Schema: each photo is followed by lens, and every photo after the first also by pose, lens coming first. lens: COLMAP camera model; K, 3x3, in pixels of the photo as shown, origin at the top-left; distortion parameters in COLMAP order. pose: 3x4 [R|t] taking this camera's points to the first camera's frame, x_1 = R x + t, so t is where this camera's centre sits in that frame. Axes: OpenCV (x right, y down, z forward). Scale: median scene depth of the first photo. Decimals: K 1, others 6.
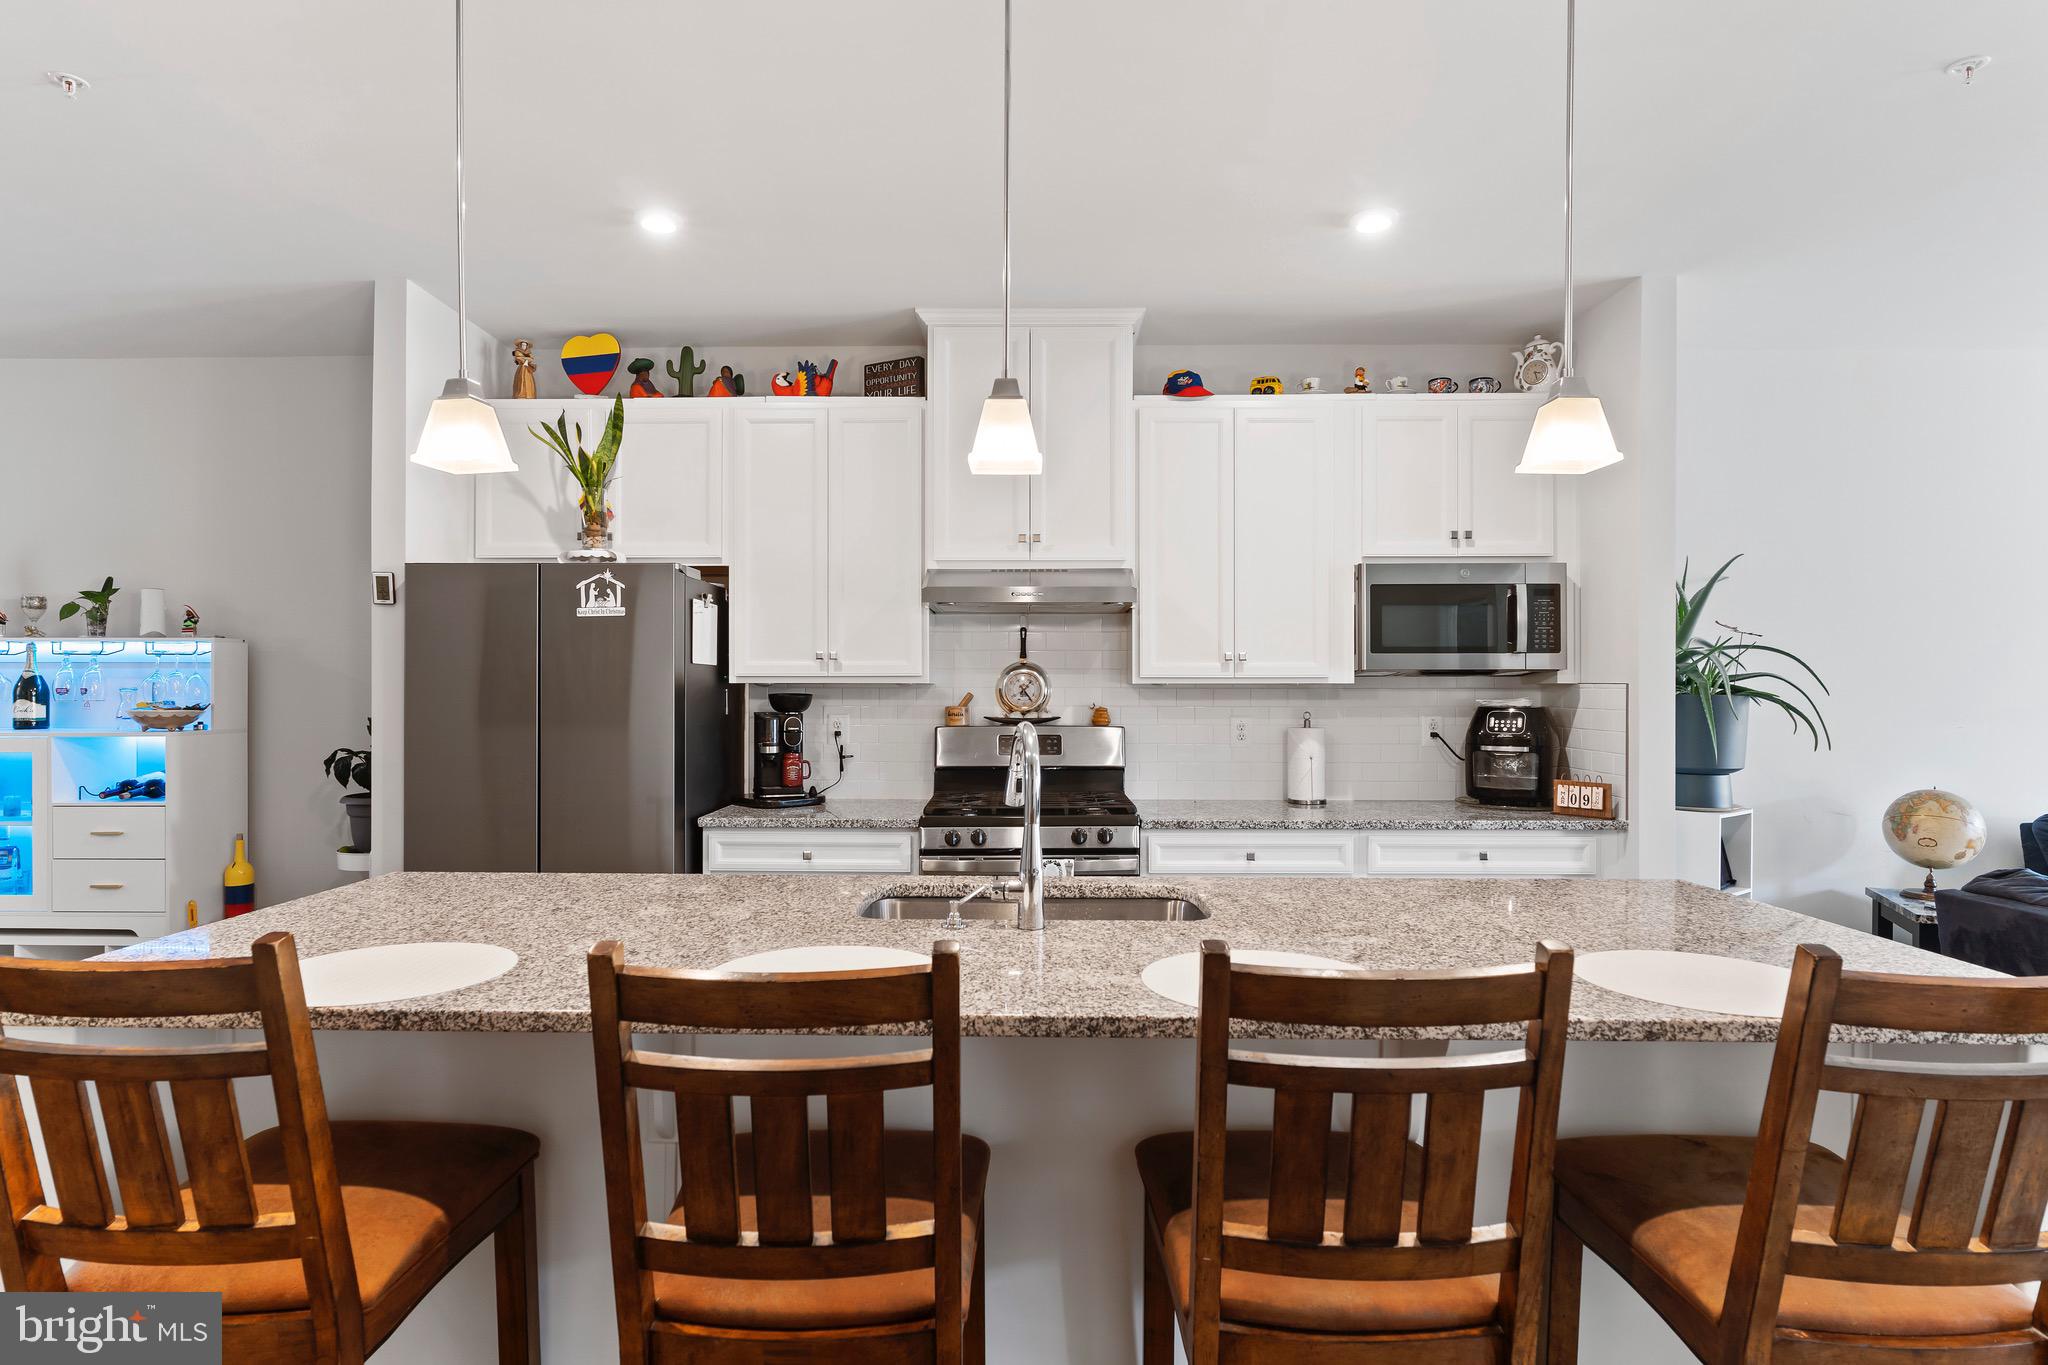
lens RADIAL K [[1080.6, 0, 1024.2], [0, 1080.6, 722.4], [0, 0, 1]] dist [0.013204, -0.000138]
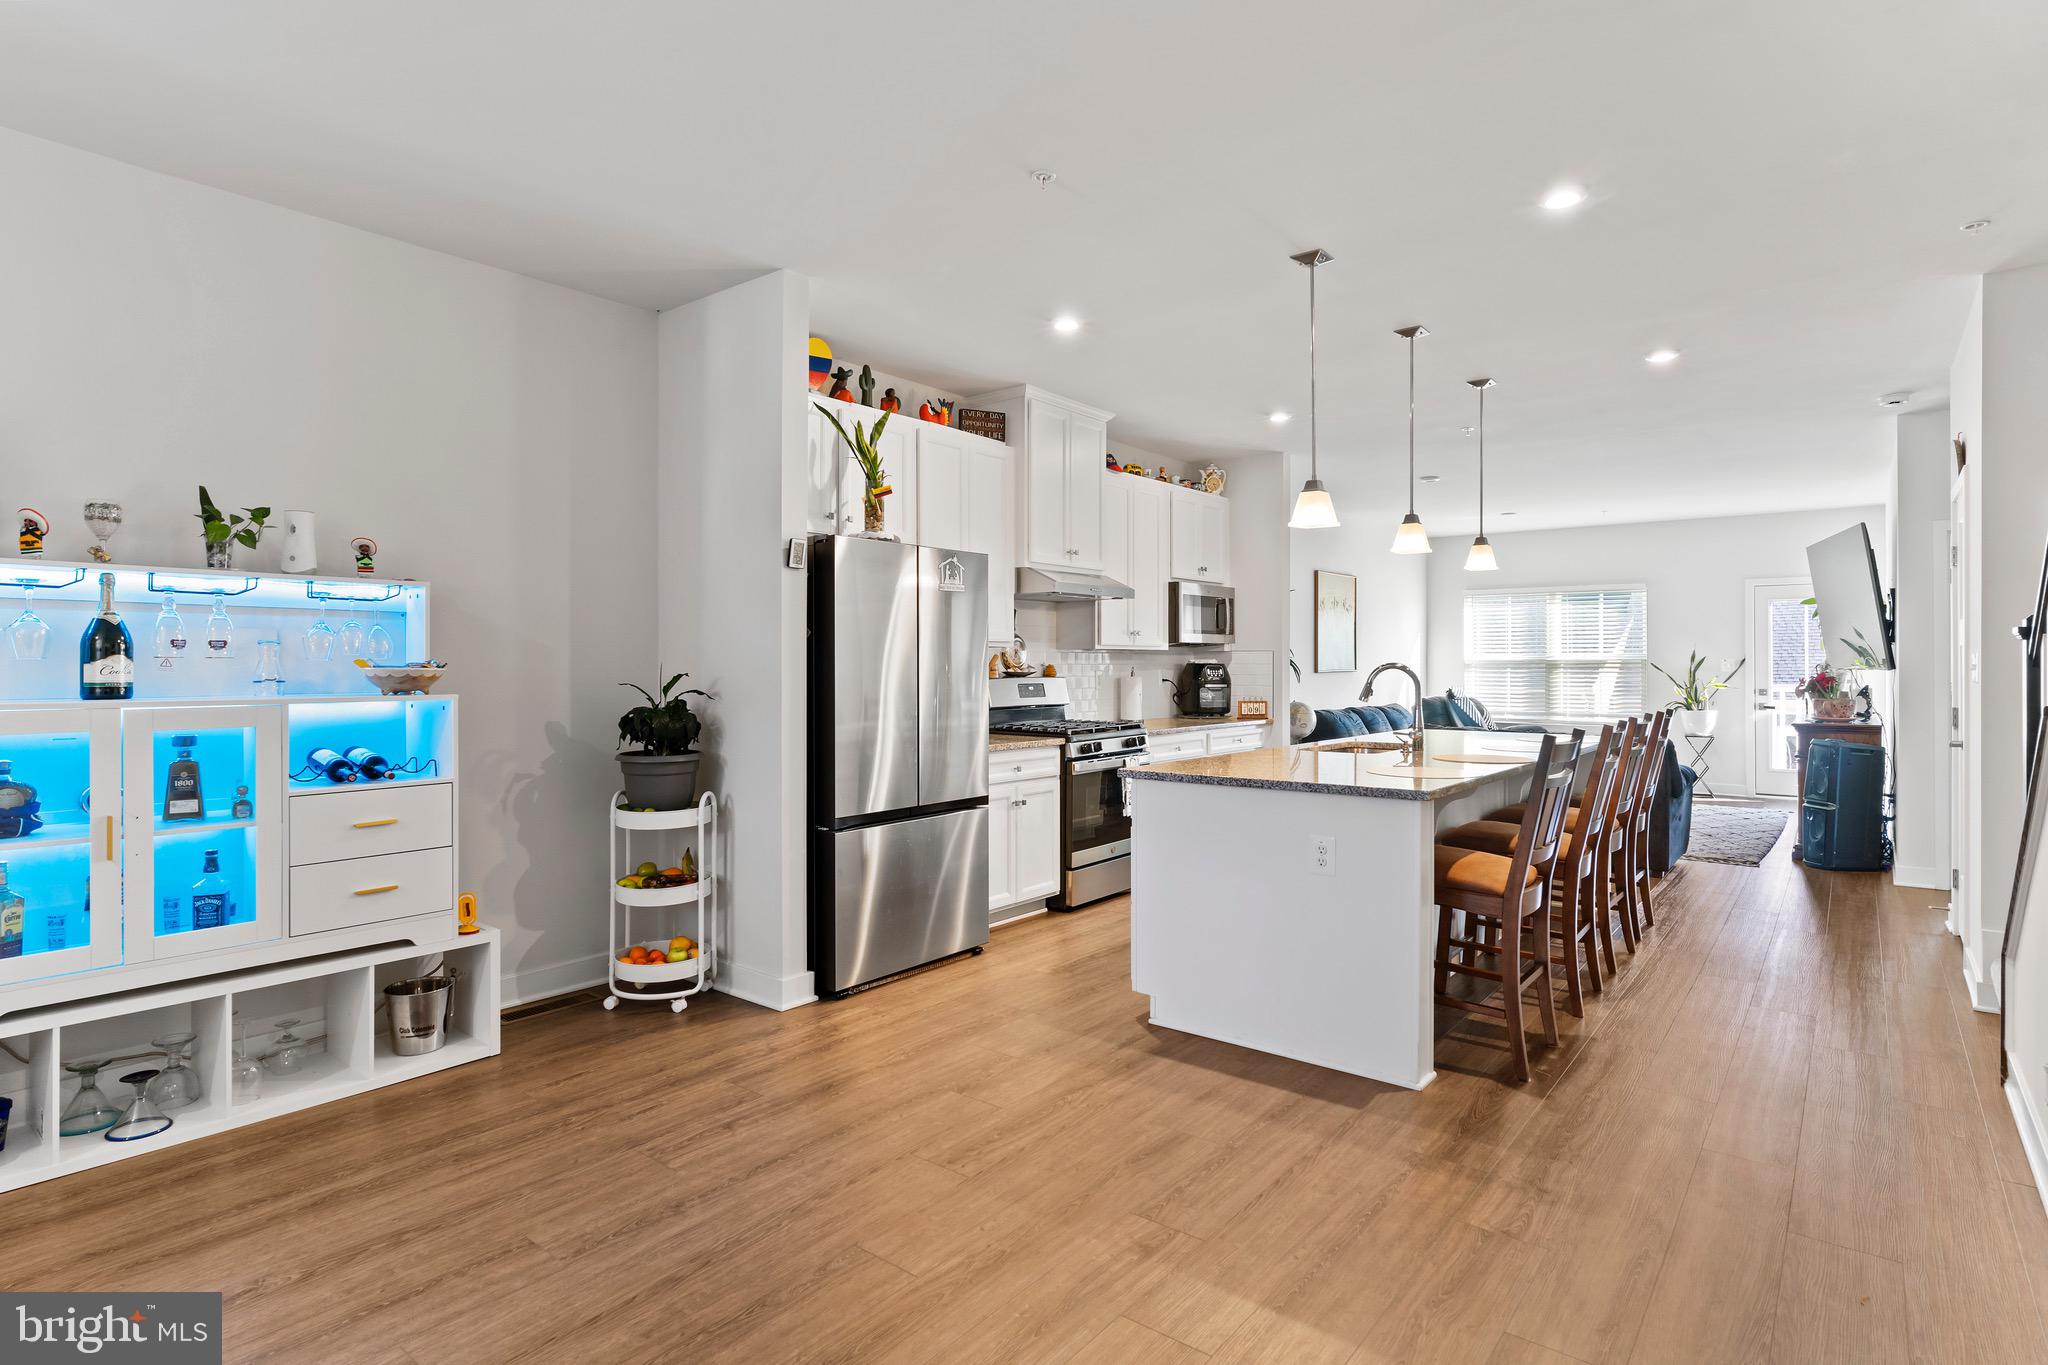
lens RADIAL K [[1072.6, 0, 1024.0], [0, 1072.6, 682.5], [0, 0, 1]] dist [-0.001147, -0.000128]
pose [[0.594497, -0.015004, 0.803958, -1.174147], [0.022115, 0.999753, 0.002305, 0.007437], [-0.803794, 0.016410, 0.594682, 0.155394]]
